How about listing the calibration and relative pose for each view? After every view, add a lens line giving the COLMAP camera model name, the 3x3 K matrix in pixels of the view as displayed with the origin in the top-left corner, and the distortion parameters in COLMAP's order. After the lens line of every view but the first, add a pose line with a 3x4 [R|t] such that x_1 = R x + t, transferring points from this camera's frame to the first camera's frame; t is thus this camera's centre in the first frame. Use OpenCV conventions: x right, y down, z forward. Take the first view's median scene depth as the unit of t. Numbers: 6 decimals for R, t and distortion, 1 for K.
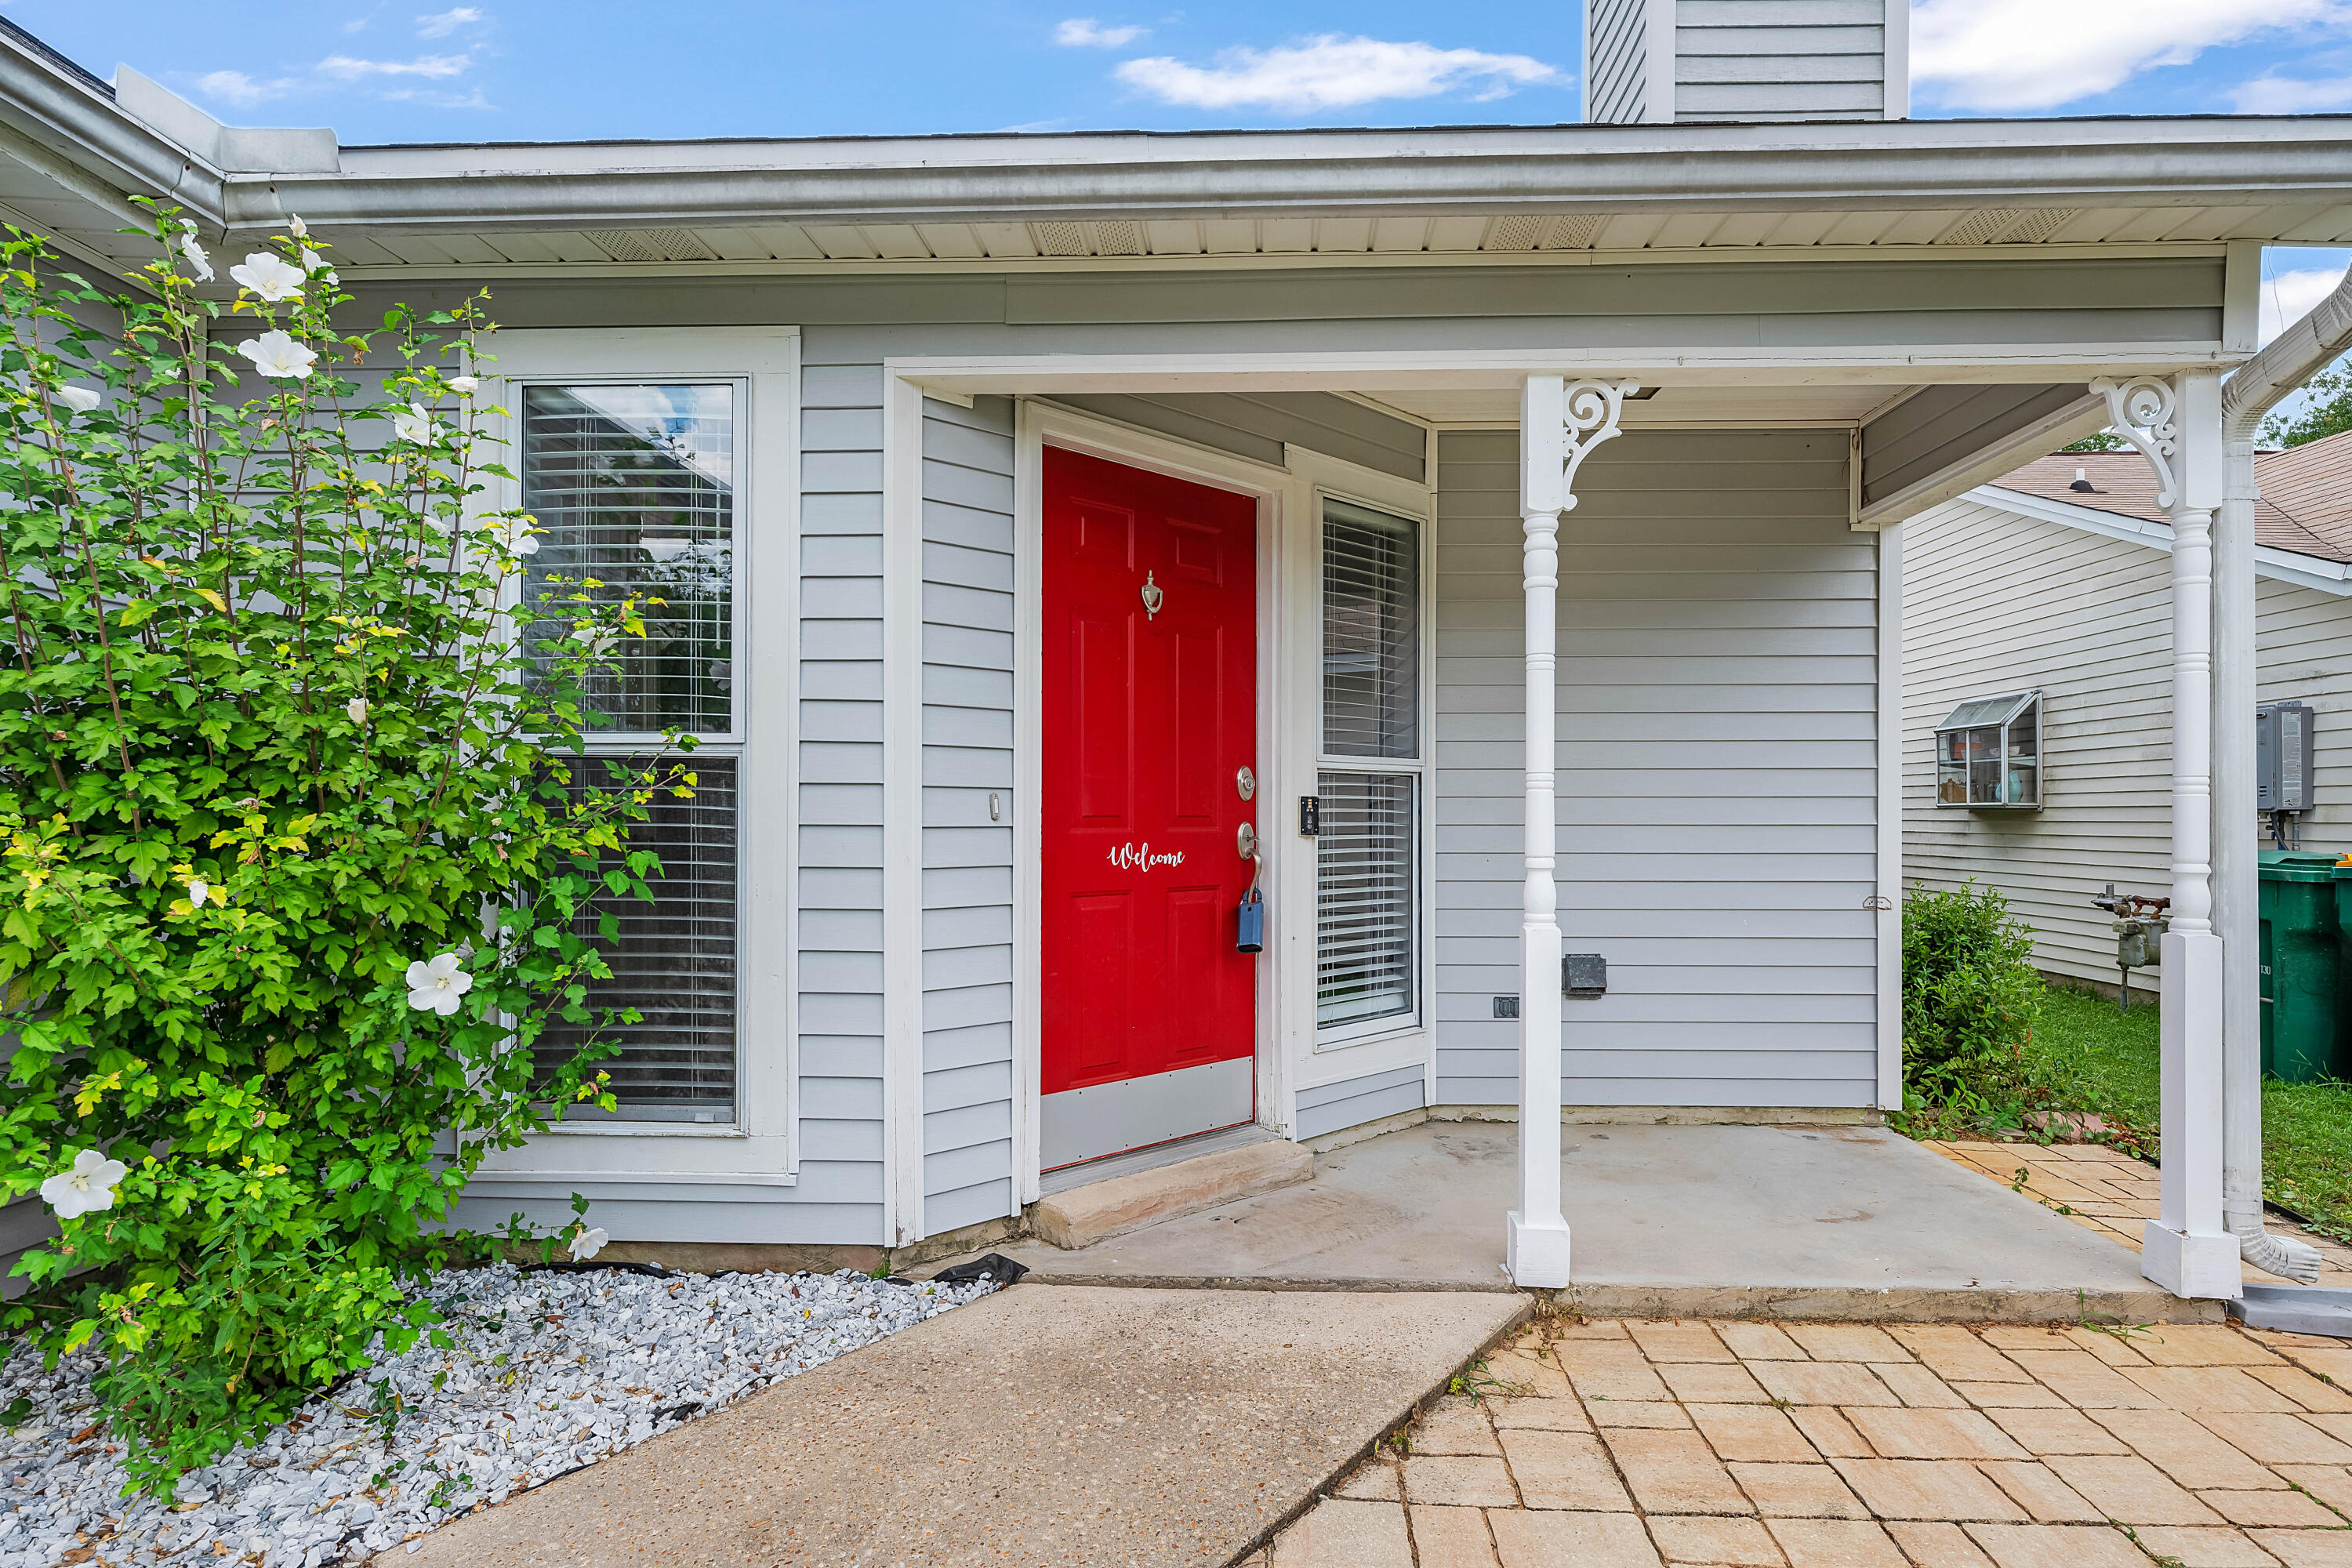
lens RADIAL K [[1223.0, 0, 1203.9], [0, 1223.0, 811.0], [0, 0, 1]] dist [-0.003030, 0.001261]
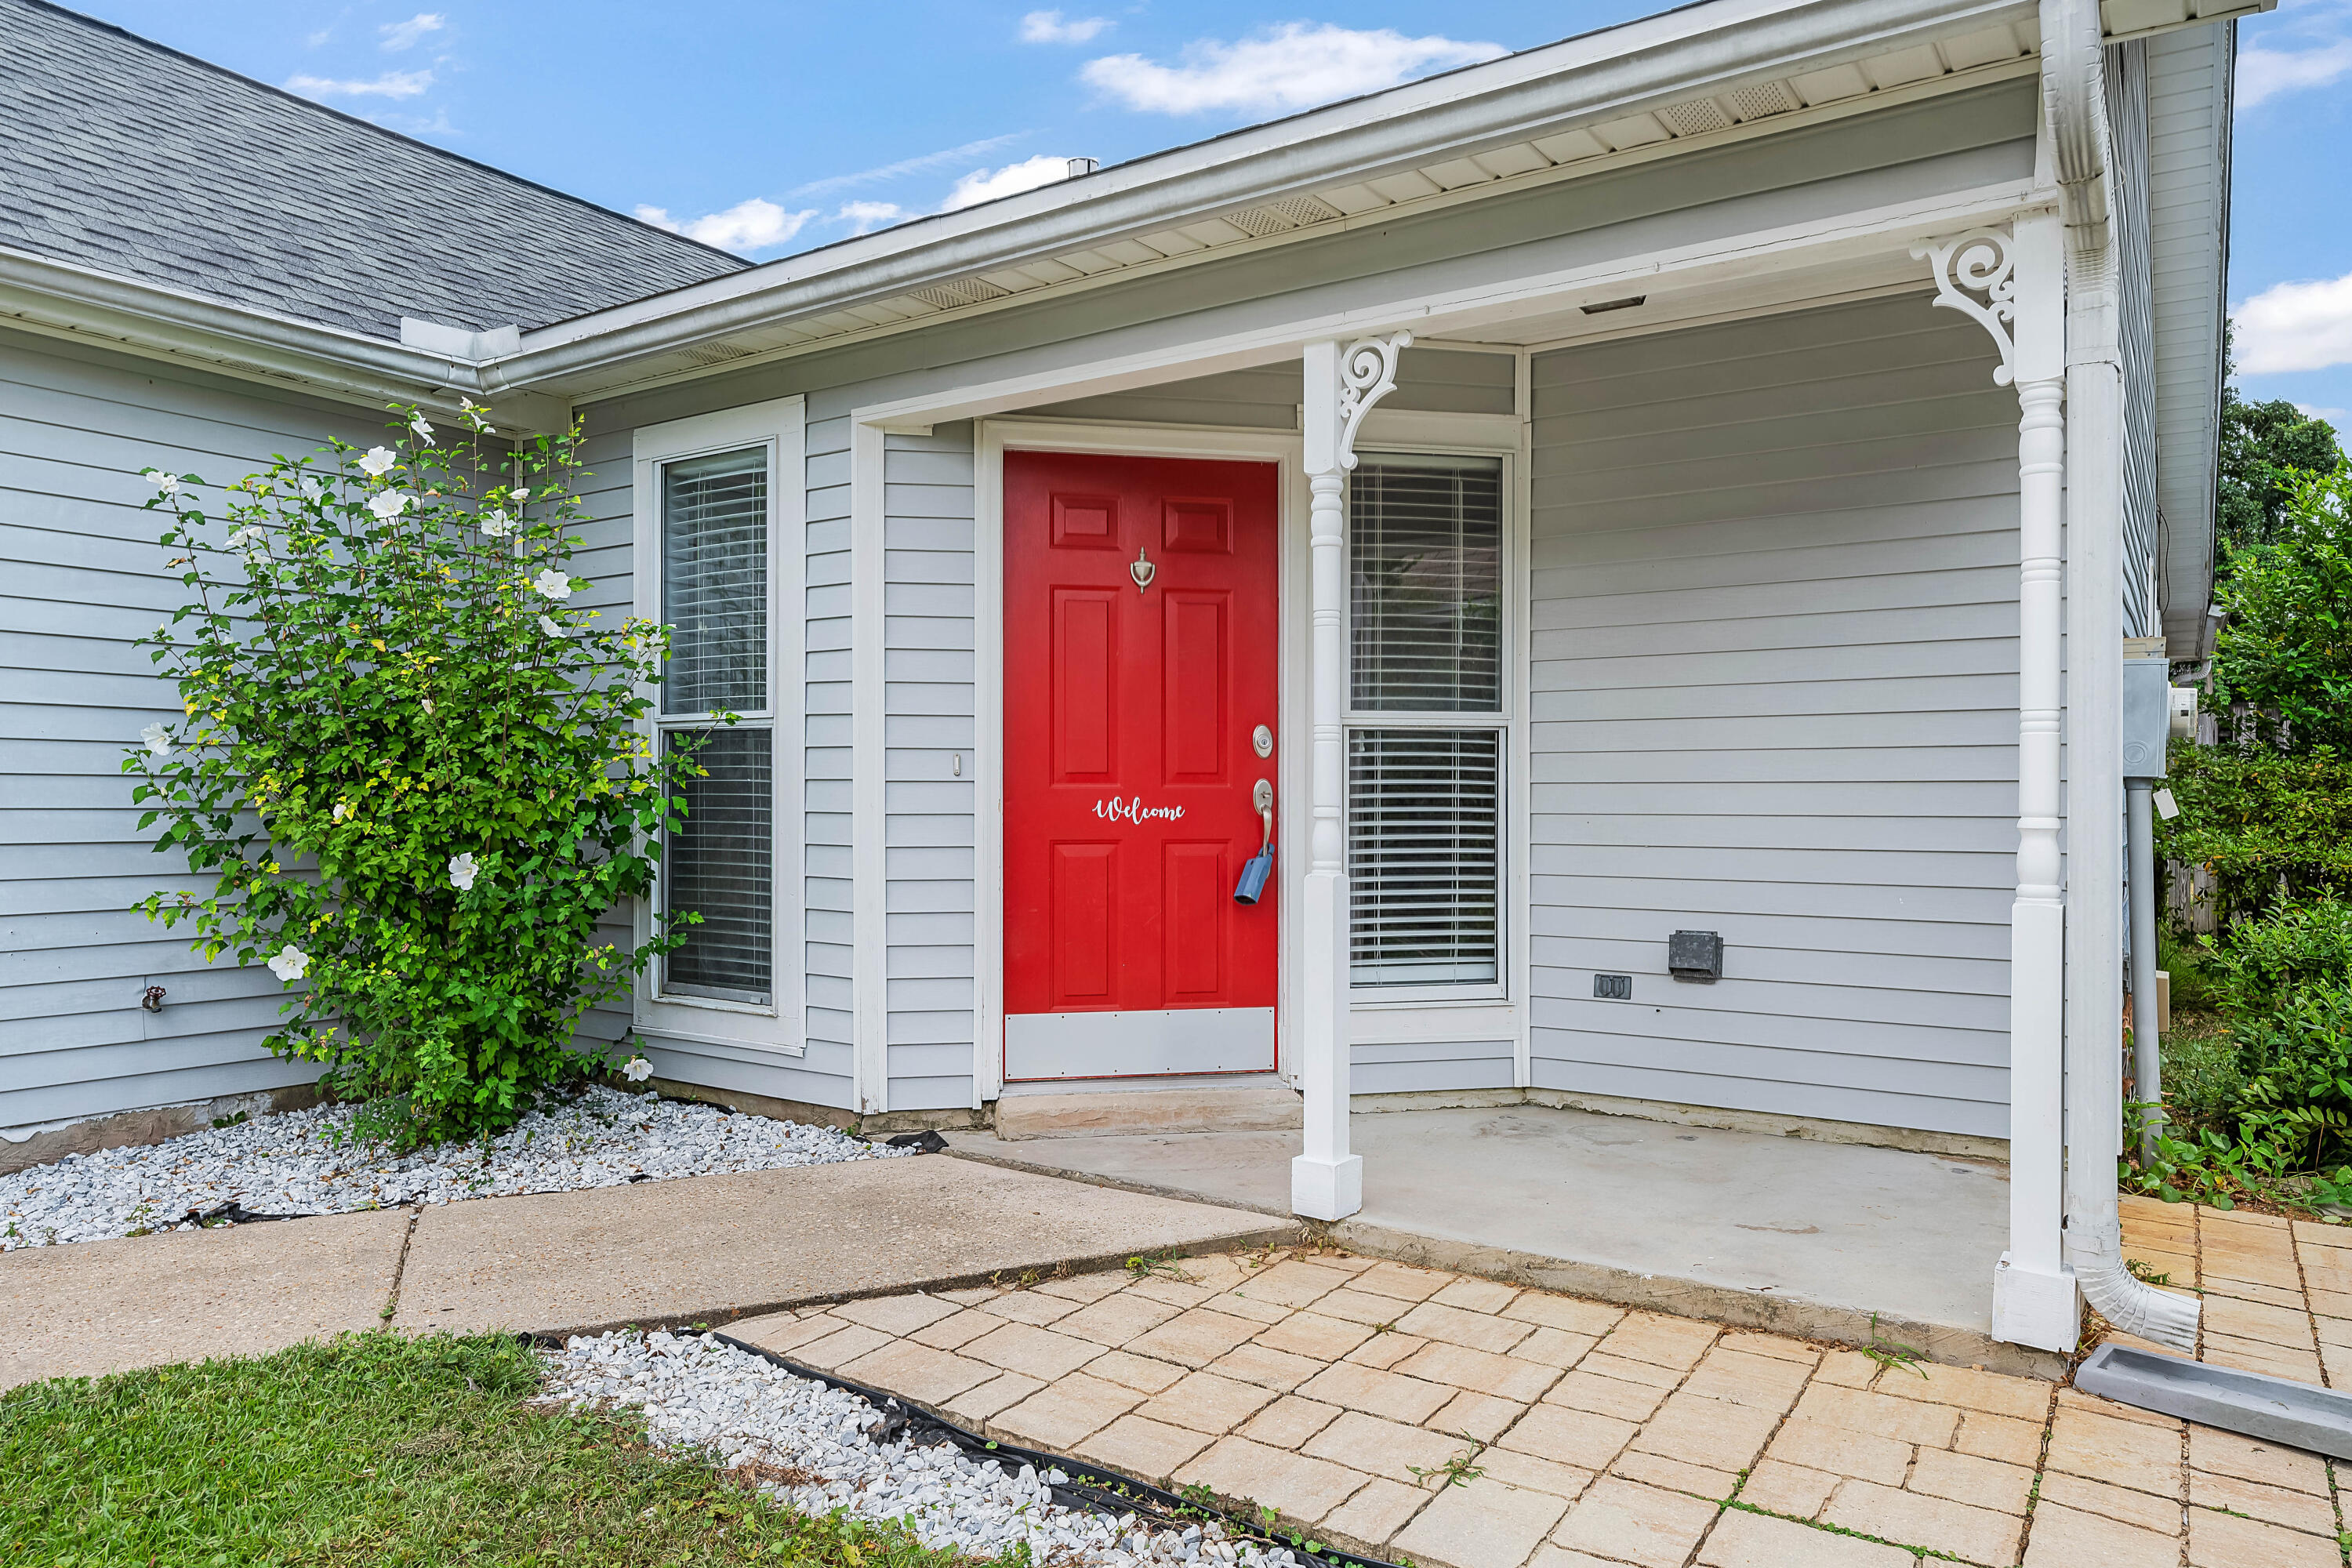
lens RADIAL K [[1506.3, 0, 1199.1], [0, 1506.3, 795.2], [0, 0, 1]] dist [-0.005162, 0.004726]
pose [[0.855620, 0.000013, -0.517605, 0.845616], [0.002881, 0.999984, 0.004786, 0.021535], [0.517597, -0.005586, 0.855607, -0.147879]]
